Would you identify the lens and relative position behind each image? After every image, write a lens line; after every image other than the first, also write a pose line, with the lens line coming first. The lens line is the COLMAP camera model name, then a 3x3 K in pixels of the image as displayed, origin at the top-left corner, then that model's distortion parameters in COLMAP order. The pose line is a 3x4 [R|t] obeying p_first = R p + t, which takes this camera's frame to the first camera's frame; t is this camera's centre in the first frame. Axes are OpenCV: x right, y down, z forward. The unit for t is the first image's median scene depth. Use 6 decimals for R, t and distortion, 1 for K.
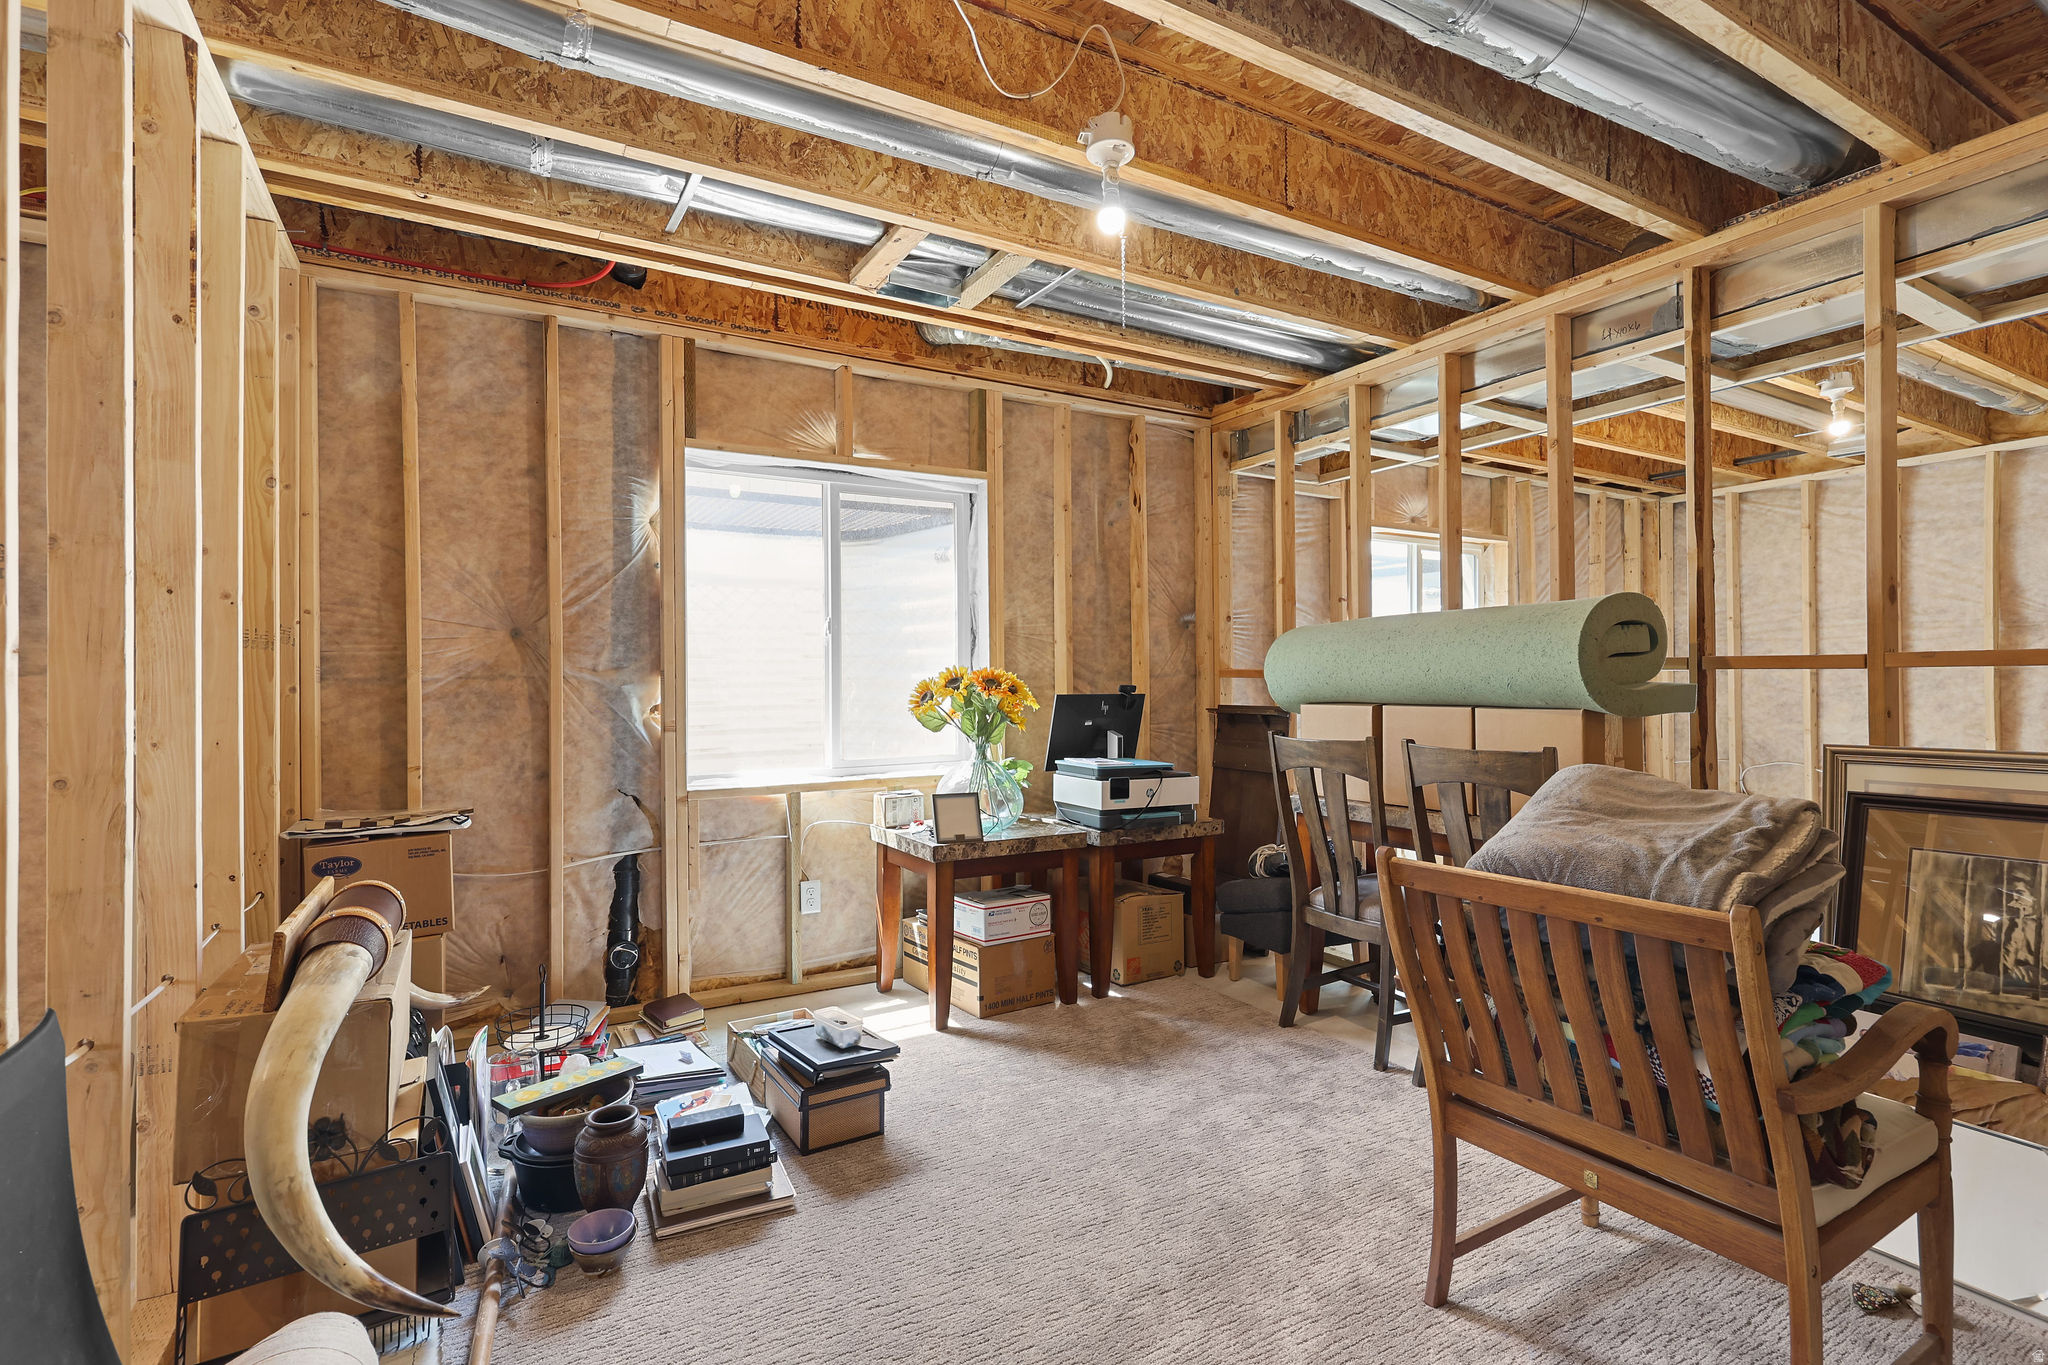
lens RADIAL K [[949.9, 0, 1017.5], [0, 949.9, 677.2], [0, 0, 1]] dist [0.002017, 0.000191]
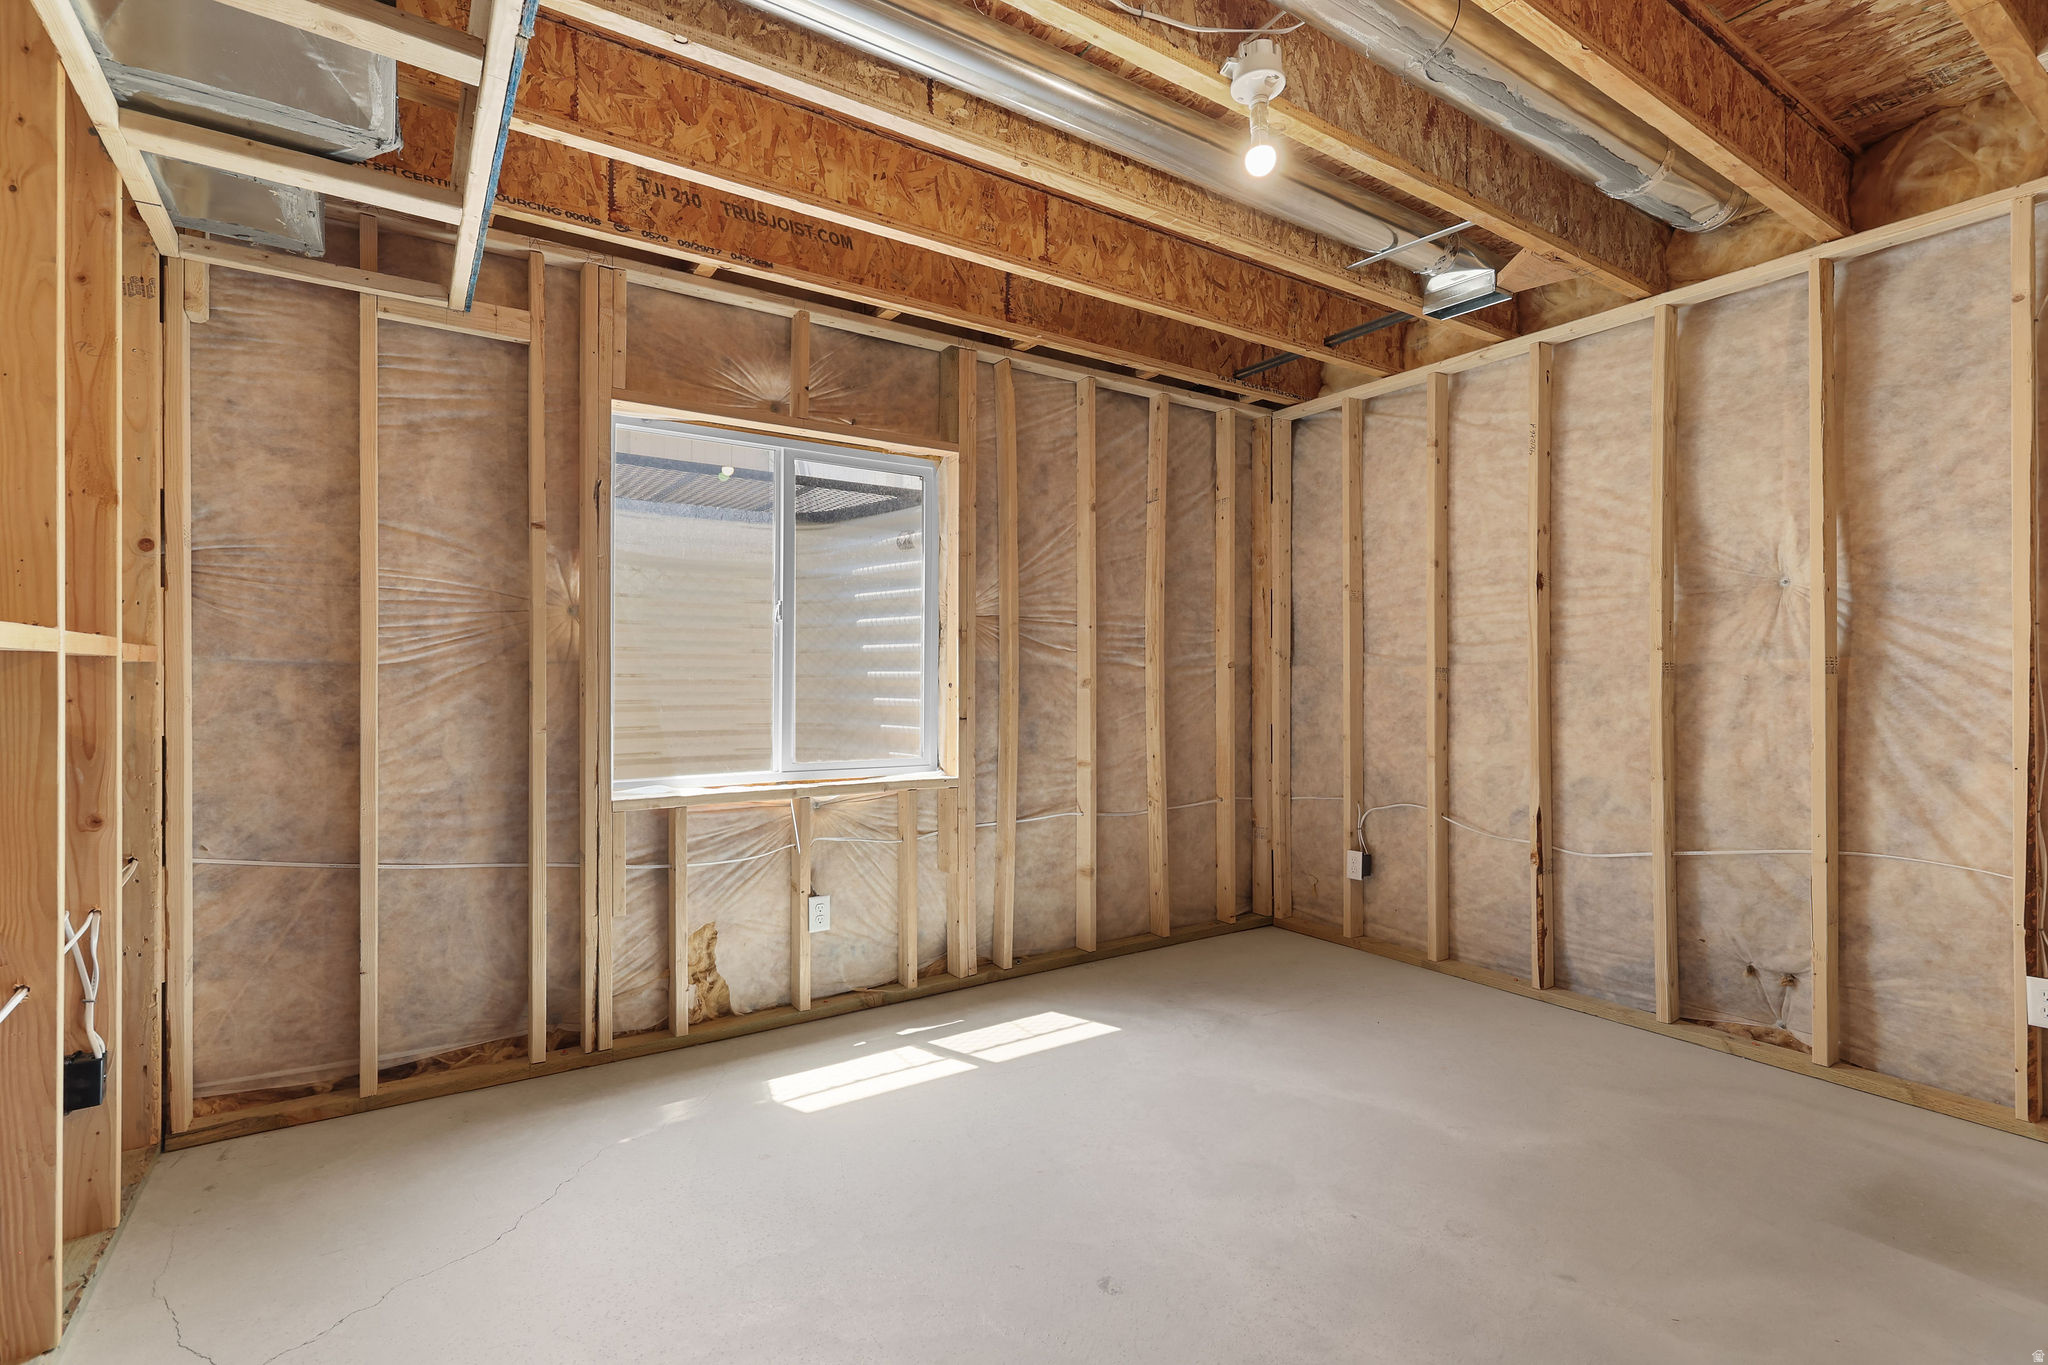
lens RADIAL K [[949.9, 0, 1017.5], [0, 949.9, 677.2], [0, 0, 1]] dist [0.002017, 0.000191]
pose [[0.997740, 0.008188, 0.066689, 0.507087], [-0.008440, 0.999958, 0.003504, 0.001485], [-0.066657, -0.004059, 0.997768, 0.372391]]
